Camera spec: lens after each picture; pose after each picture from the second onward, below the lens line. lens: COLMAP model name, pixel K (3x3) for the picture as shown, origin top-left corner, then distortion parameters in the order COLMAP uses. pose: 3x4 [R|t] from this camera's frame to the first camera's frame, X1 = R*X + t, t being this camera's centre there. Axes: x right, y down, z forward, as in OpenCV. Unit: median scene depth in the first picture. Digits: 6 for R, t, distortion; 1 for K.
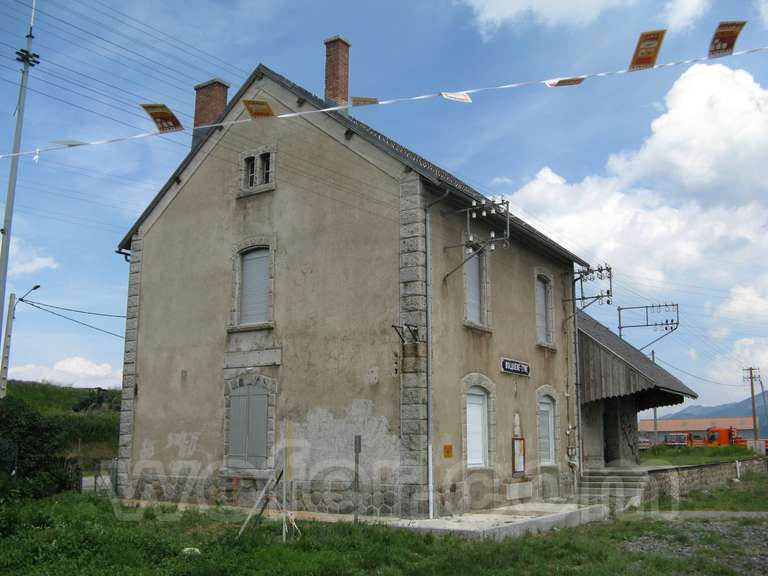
lens RADIAL K [[793.5, 0, 384.0], [0, 793.5, 288.0], [0, 0, 1]] dist [-0.182040, 0.183868]
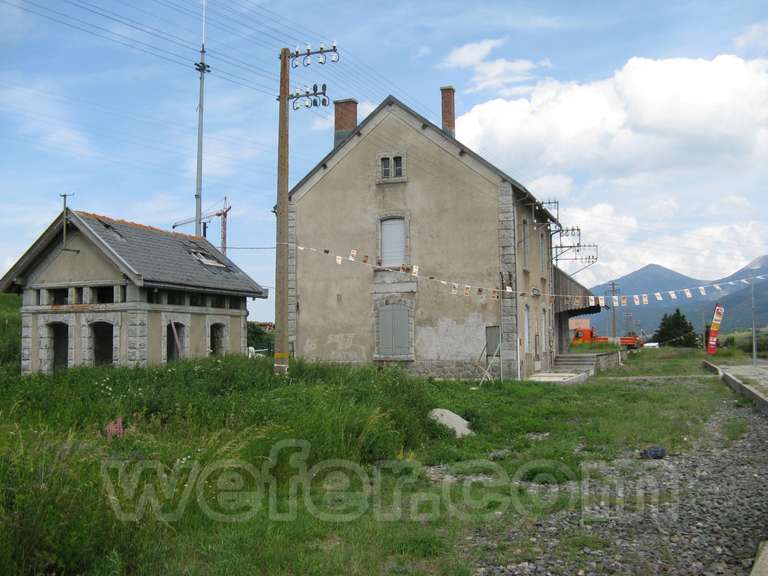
lens RADIAL K [[793.5, 0, 384.0], [0, 793.5, 288.0], [0, 0, 1]] dist [-0.182040, 0.183868]
pose [[0.974901, 0.004270, 0.222596, -0.529803], [-0.032535, 0.991815, 0.123471, -0.106043], [-0.220247, -0.127614, 0.967061, -0.549500]]
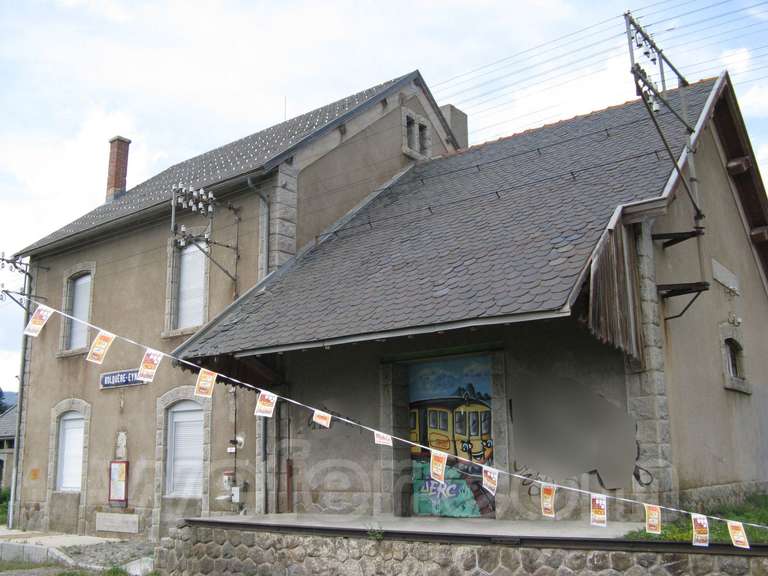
lens RADIAL K [[793.5, 0, 384.0], [0, 793.5, 288.0], [0, 0, 1]] dist [-0.182040, 0.183868]
pose [[-0.080328, -0.227313, -0.970503, 1.020781], [0.210084, 0.947917, -0.239412, 0.278181], [0.974378, -0.223119, -0.028390, 1.362569]]
